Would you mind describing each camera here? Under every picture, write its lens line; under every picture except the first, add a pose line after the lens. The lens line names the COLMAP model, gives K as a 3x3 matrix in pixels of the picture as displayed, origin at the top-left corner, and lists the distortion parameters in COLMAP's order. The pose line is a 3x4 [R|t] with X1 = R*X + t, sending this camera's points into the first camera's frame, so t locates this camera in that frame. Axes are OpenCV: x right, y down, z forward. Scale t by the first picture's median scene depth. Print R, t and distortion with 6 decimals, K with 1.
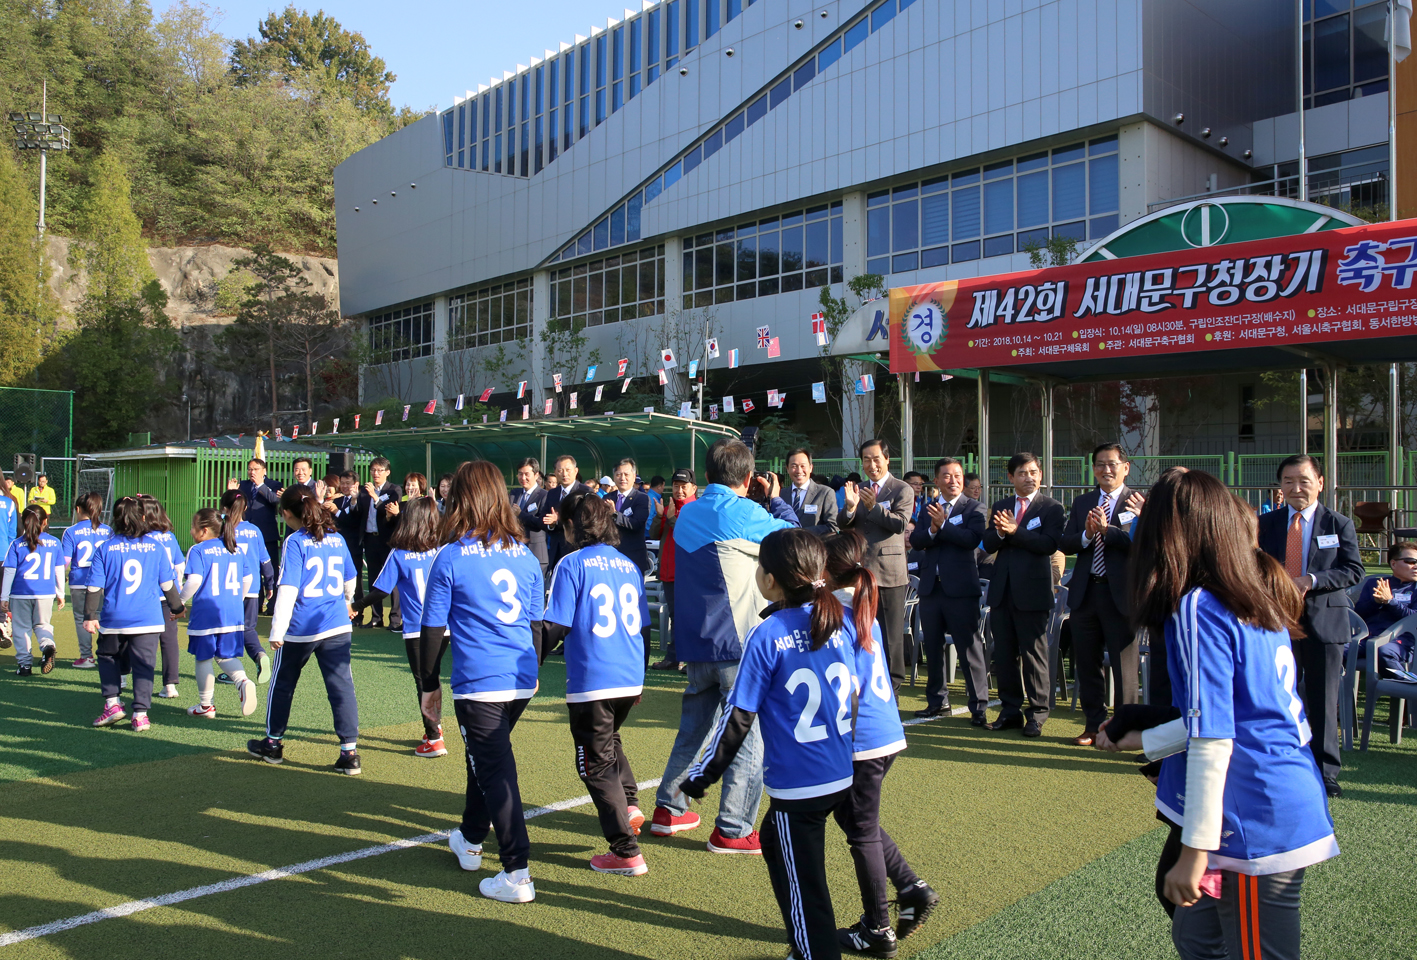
lens RADIAL K [[1120.4, 0, 714.8], [0, 1120.4, 470.8], [0, 0, 1]] dist [-0.088929, 0.103760]
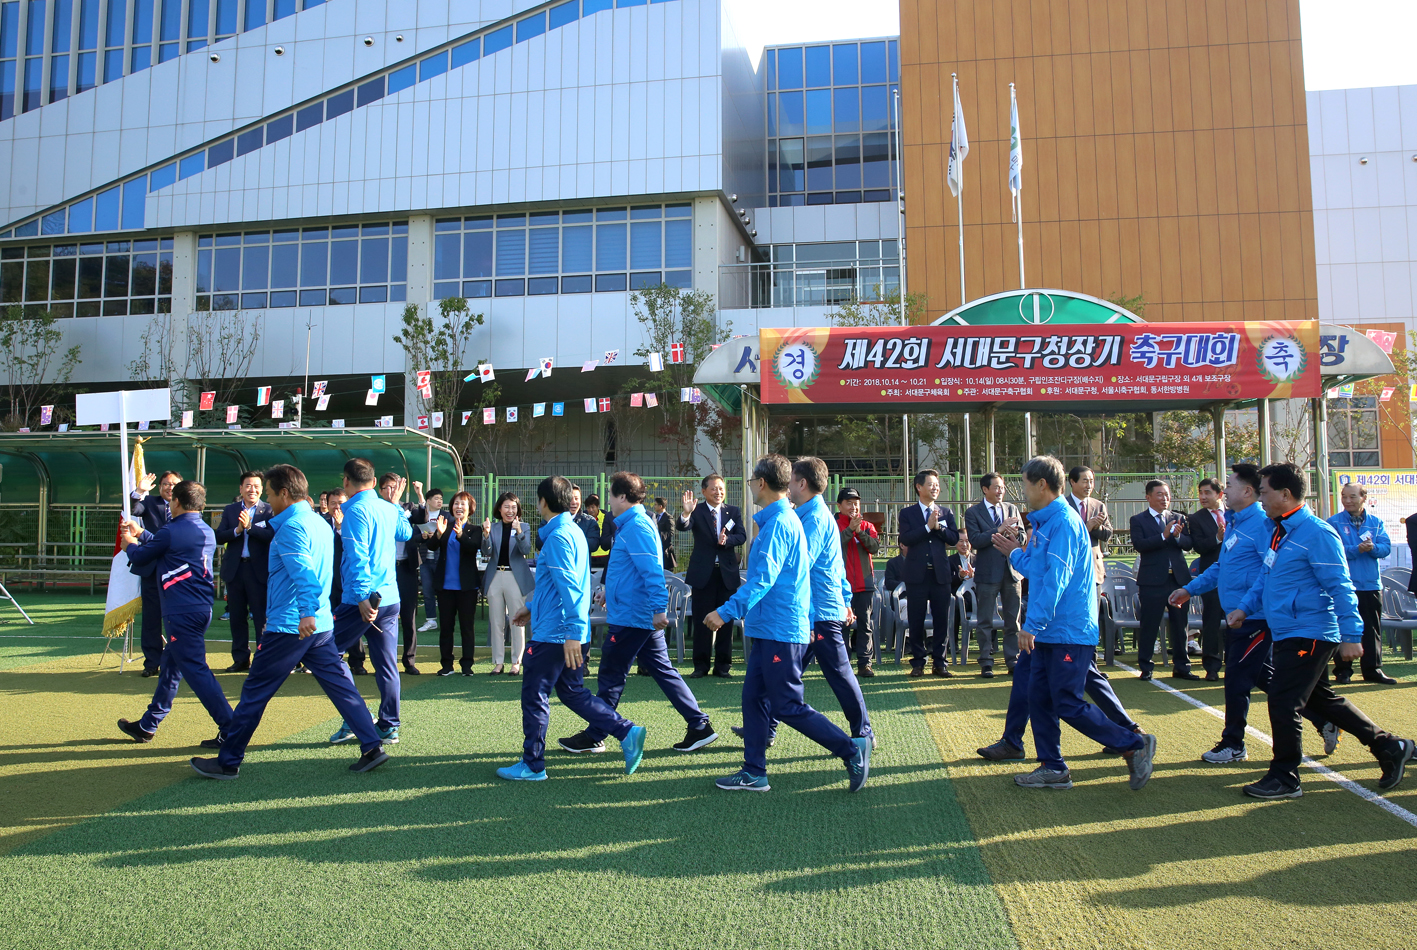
lens RADIAL K [[1061.7, 0, 701.7], [0, 1061.7, 418.5], [0, 0, 1]] dist [-0.096470, 0.062523]
pose [[0.799447, 0.041245, 0.599320, -0.258229], [-0.002372, 0.997849, -0.065508, -0.000907], [-0.600732, 0.050949, 0.797825, 0.089740]]
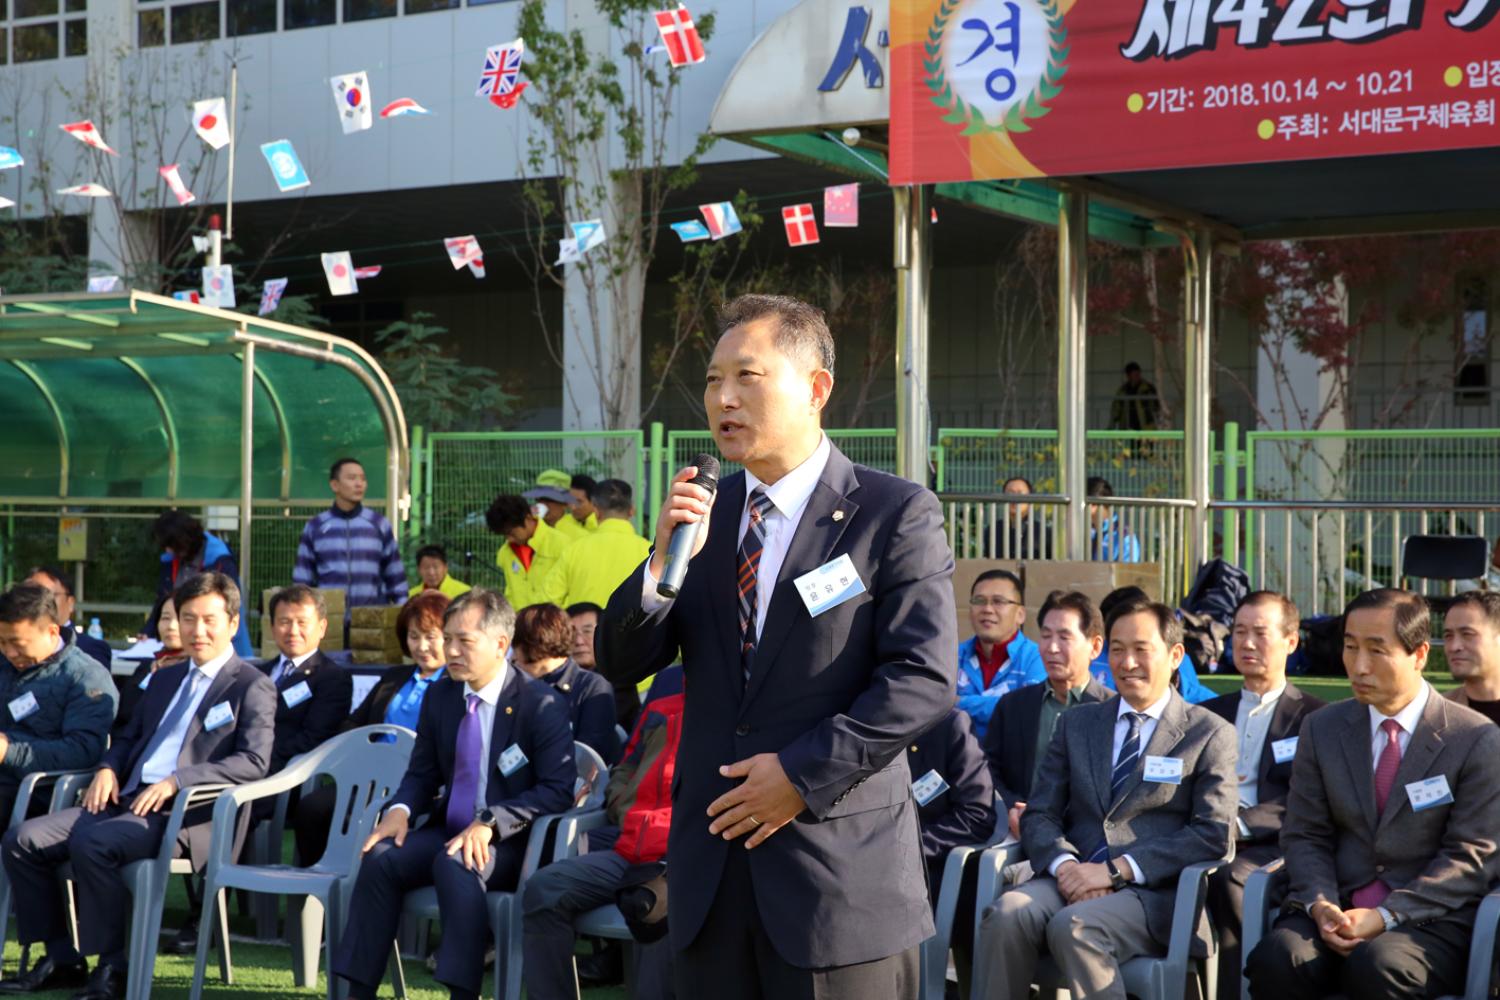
lens RADIAL K [[2491.4, 0, 762.1], [0, 2491.4, 492.8], [0, 0, 1]] dist [0.143905, 0.000000]
pose [[0.970304, 0.005314, 0.241829, -0.036795], [-0.007682, 0.999931, 0.008853, 0.002214], [-0.241765, -0.010448, 0.970279, 0.113696]]
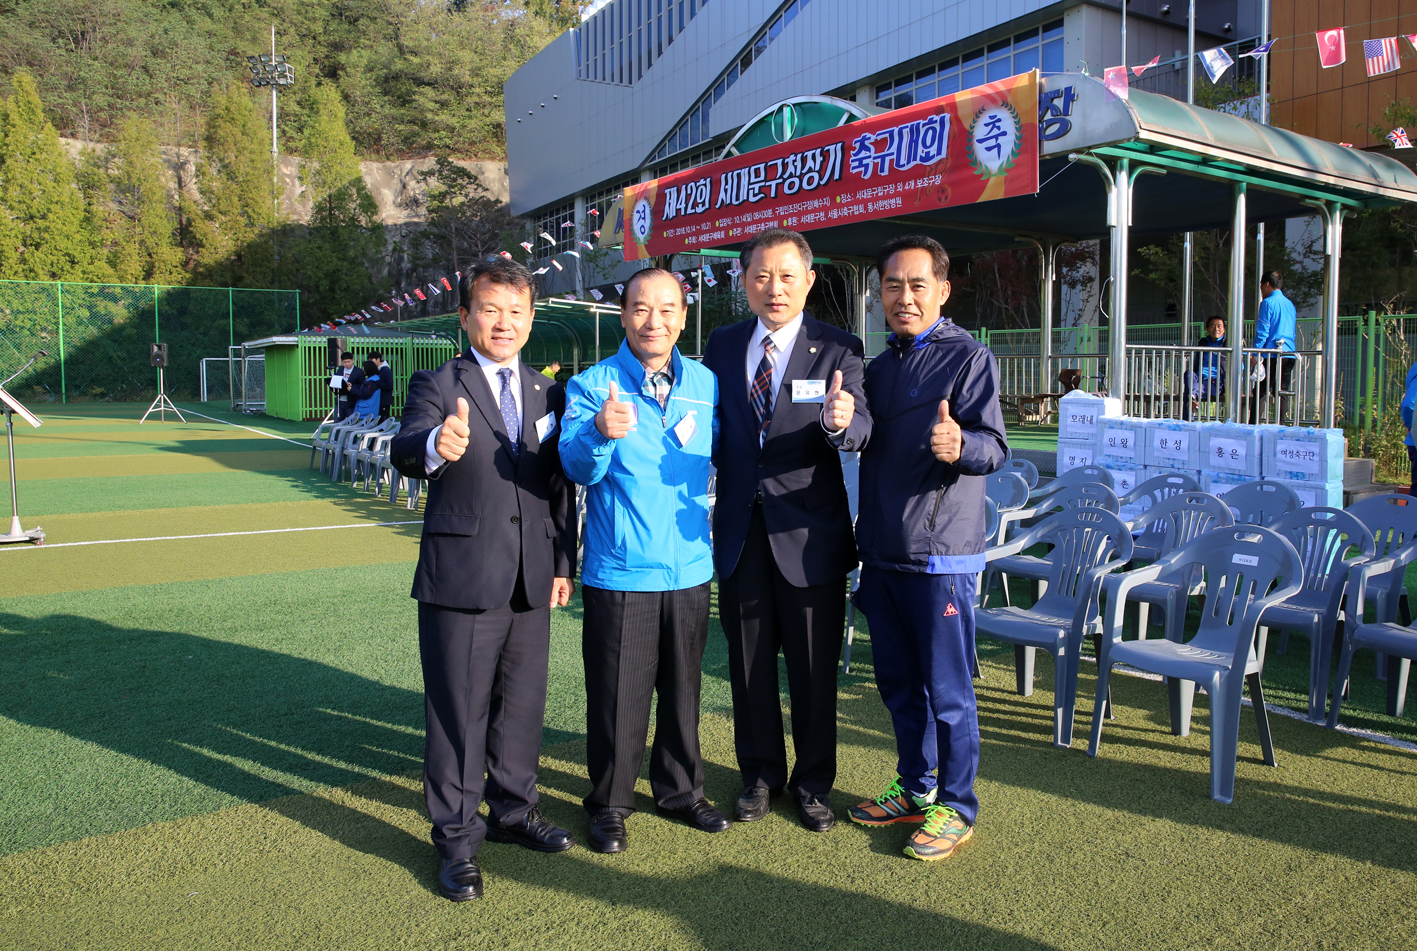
lens RADIAL K [[1061.7, 0, 778.4], [0, 1061.7, 453.2], [0, 0, 1]] dist [-0.096470, 0.062523]
pose [[0.981313, 0.007610, -0.192269, 0.257434], [0.010709, 0.995509, 0.094056, 0.005045], [0.192121, -0.094357, 0.976824, -0.034547]]
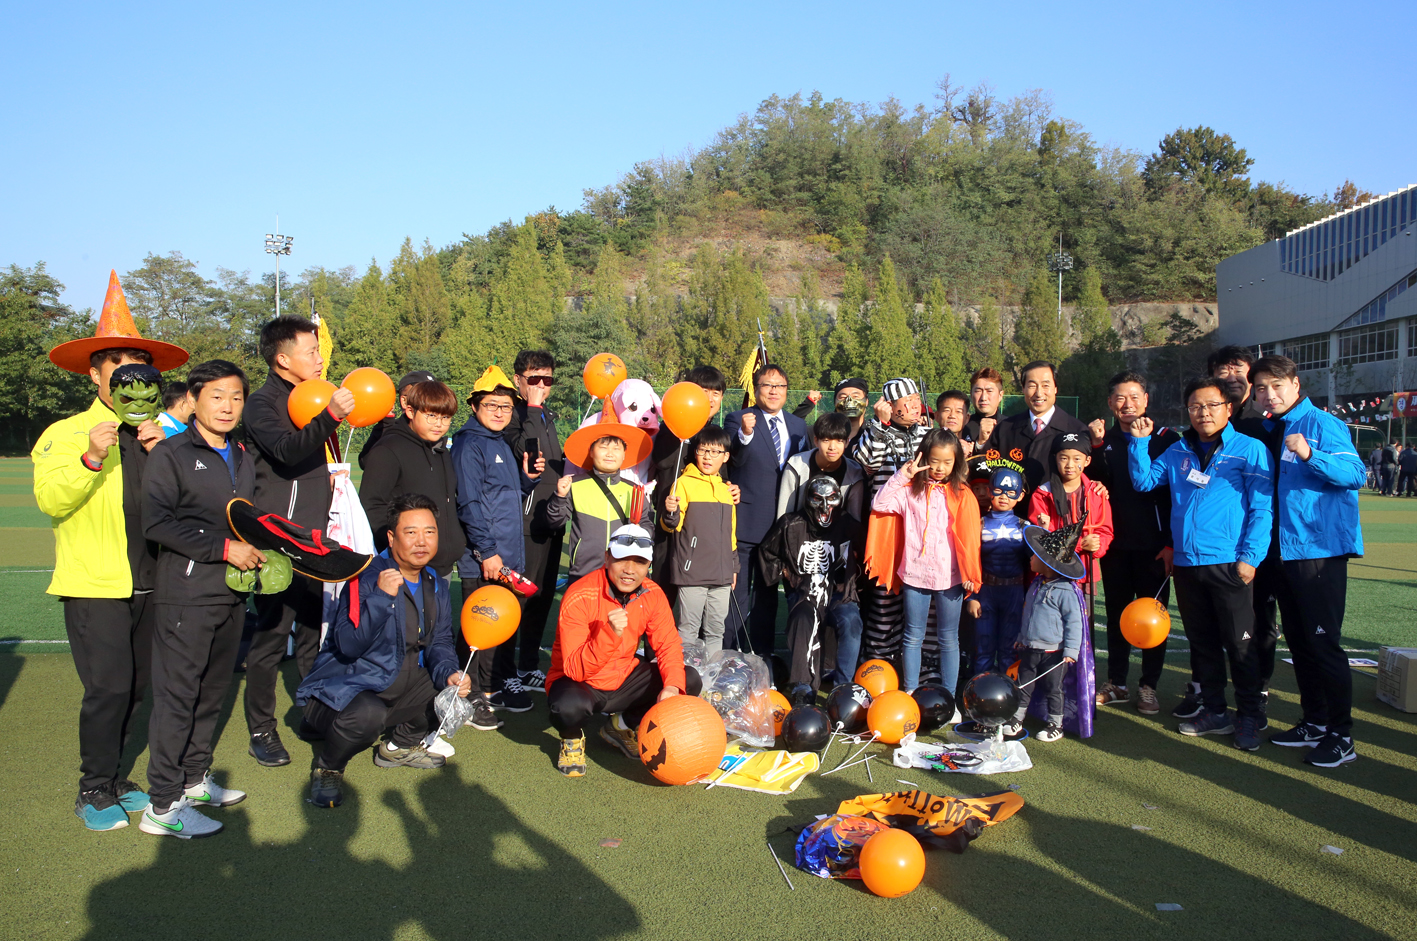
lens RADIAL K [[1061.7, 0, 736.1], [0, 1061.7, 476.8], [0, 0, 1]] dist [-0.096470, 0.062523]
pose [[0.736259, 0.028092, -0.676116, 0.409234], [0.001115, 0.999086, 0.042725, -0.019267], [0.676699, -0.032211, 0.735555, -1.376611]]
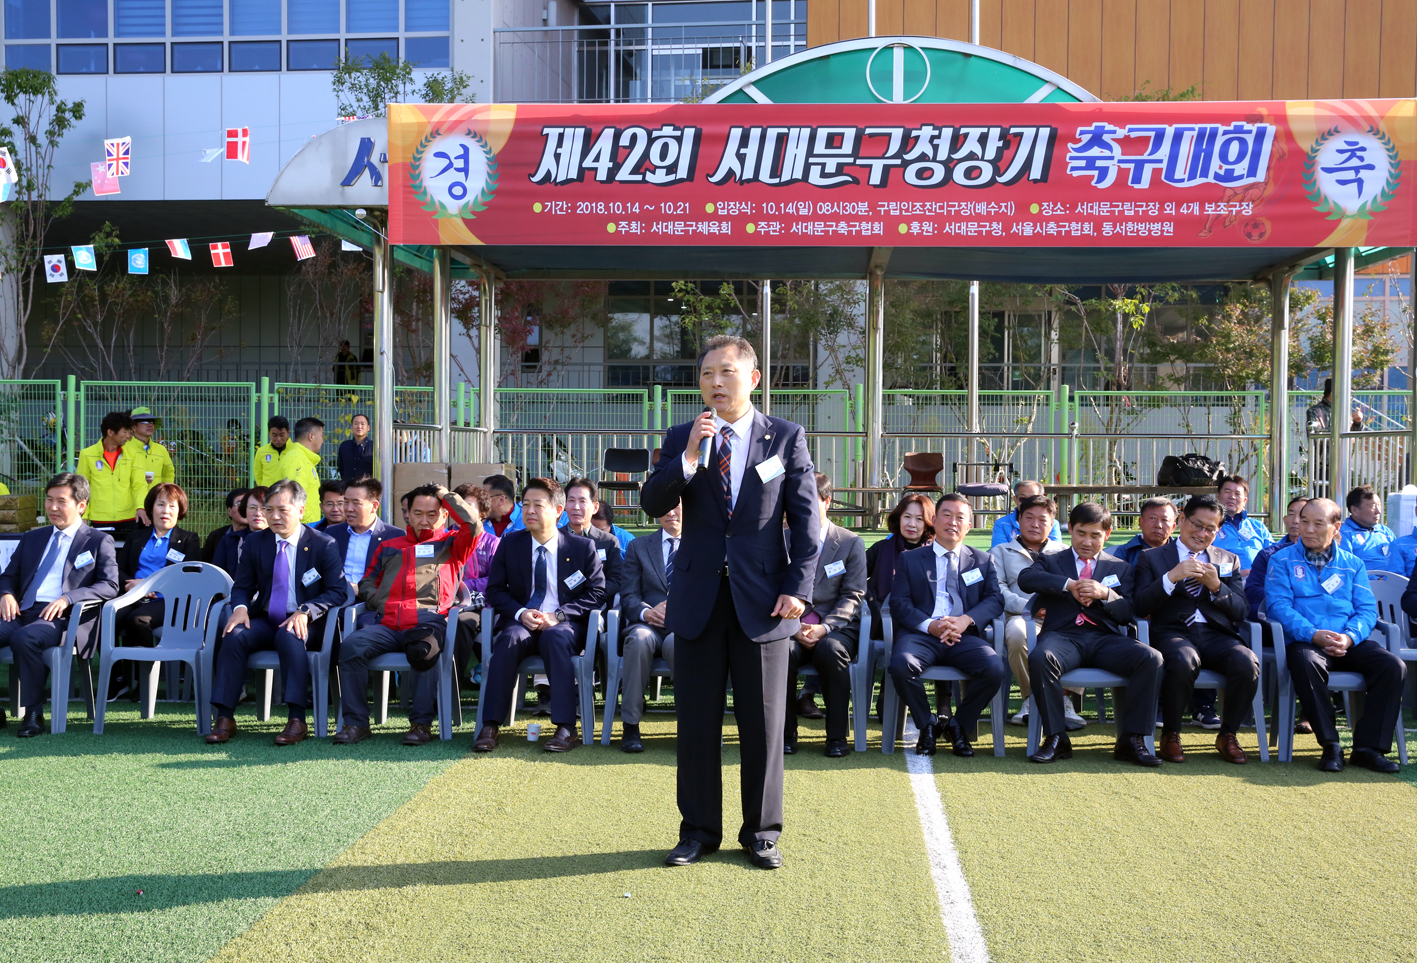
lens RADIAL K [[1598.3, 0, 708.1], [0, 1598.3, 451.8], [0, 0, 1]] dist [0.045030, 0.000000]
pose [[0.772089, -0.001909, 0.635512, -0.129257], [-0.015606, 0.999637, 0.021963, 0.002278], [-0.635323, -0.026875, 0.771778, 0.101869]]
